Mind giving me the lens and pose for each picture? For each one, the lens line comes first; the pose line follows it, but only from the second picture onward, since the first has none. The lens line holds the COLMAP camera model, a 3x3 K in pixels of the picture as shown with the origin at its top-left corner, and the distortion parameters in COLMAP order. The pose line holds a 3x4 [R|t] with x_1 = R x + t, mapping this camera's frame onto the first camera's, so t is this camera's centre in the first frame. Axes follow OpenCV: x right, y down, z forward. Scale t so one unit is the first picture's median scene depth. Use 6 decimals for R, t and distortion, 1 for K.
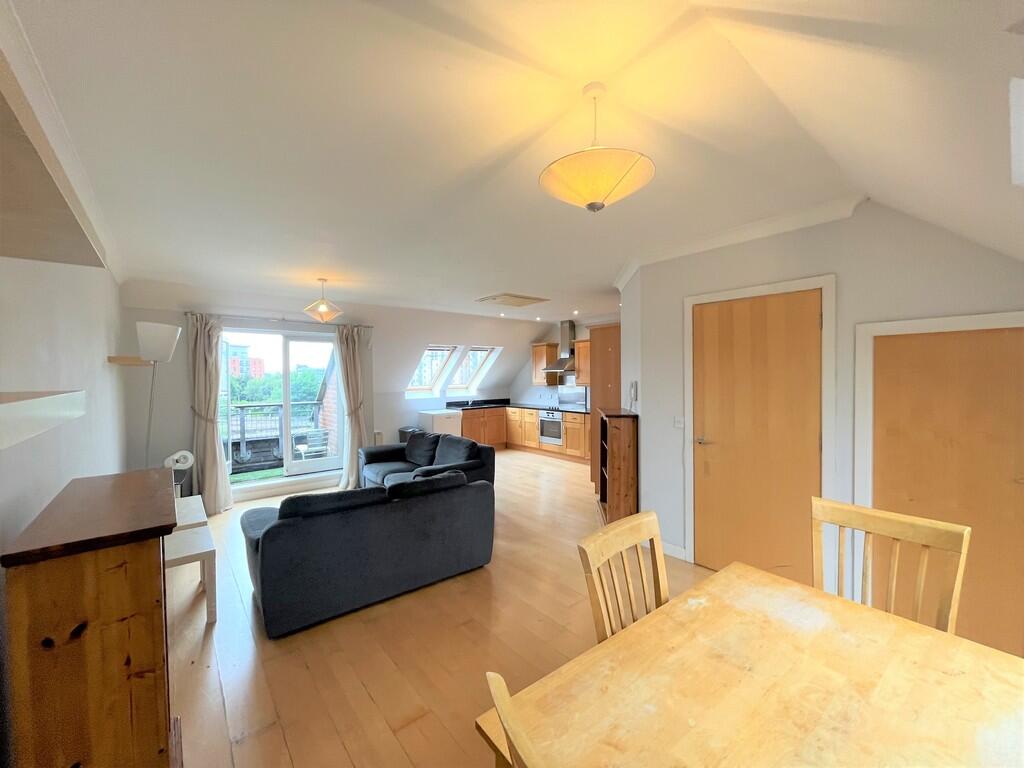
lens RADIAL K [[412.8, 0, 512.0], [0, 412.8, 384.0], [0, 0, 1]] dist [-0.000696, 0.000308]
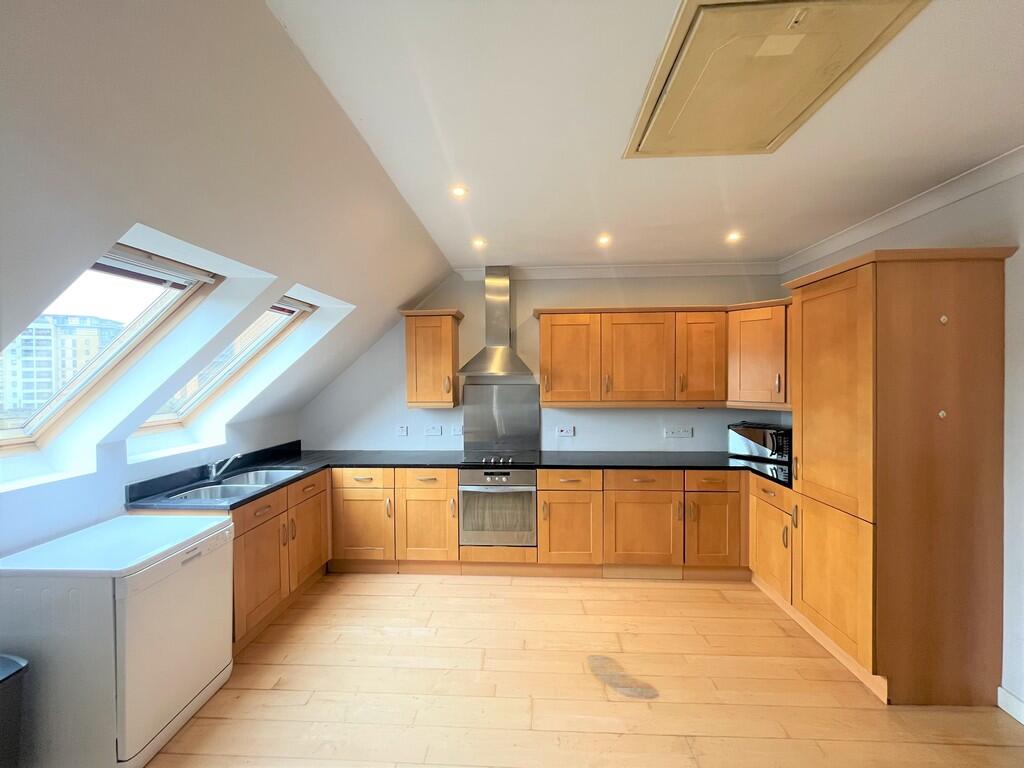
lens RADIAL K [[412.8, 0, 512.0], [0, 412.8, 384.0], [0, 0, 1]] dist [-0.000696, 0.000308]
pose [[0.673466, -0.004485, 0.739204, -0.217982], [0.015932, 0.999837, -0.008449, -0.018443], [-0.739046, 0.017467, 0.673428, 0.730814]]
